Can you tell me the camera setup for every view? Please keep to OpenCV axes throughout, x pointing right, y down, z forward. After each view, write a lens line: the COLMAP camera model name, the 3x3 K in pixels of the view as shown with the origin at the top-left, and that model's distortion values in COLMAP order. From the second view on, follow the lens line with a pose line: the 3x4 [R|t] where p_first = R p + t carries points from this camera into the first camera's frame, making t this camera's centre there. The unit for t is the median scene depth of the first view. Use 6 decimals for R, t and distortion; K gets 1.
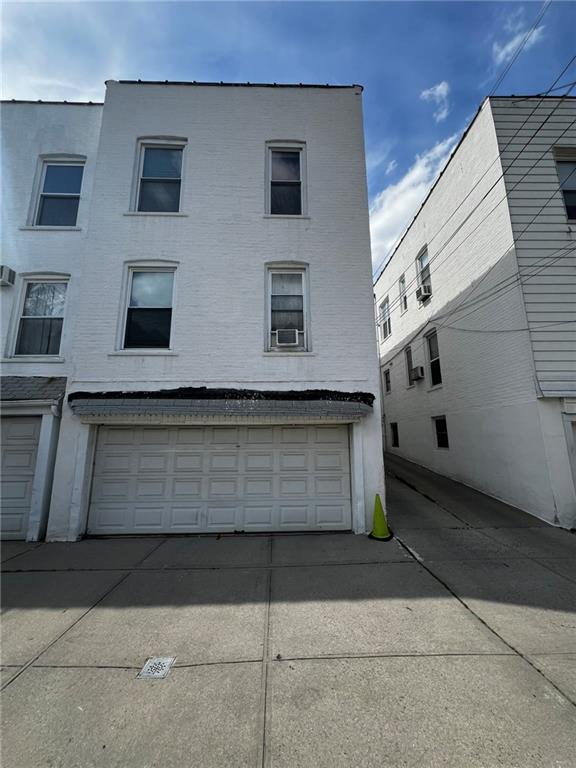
lens RADIAL K [[305.6, 0, 287.7], [0, 305.6, 382.7], [0, 0, 1]] dist [0.000650, -0.000305]
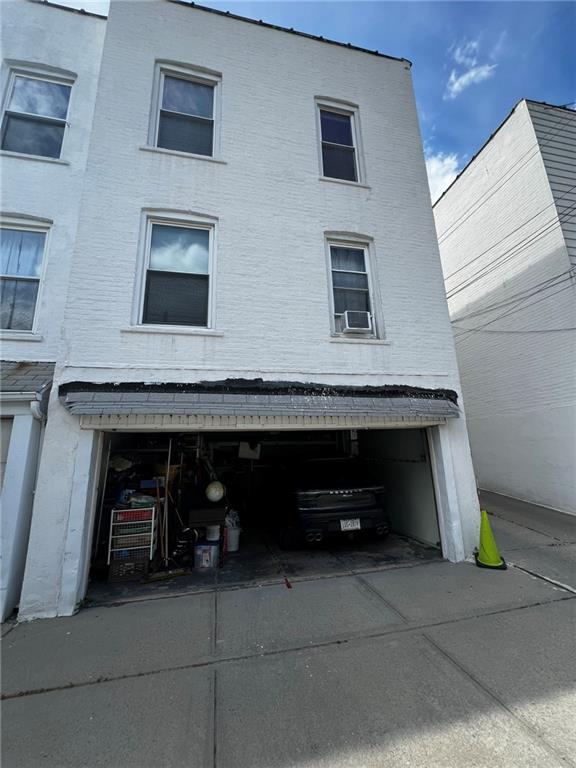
lens RADIAL K [[305.6, 0, 287.7], [0, 305.6, 382.4], [0, 0, 1]] dist [0.000650, -0.000305]
pose [[0.982761, 0.017985, 0.184004, -0.327945], [-0.010024, 0.998977, -0.044102, 0.053096], [-0.184609, 0.041497, 0.981936, 0.237953]]
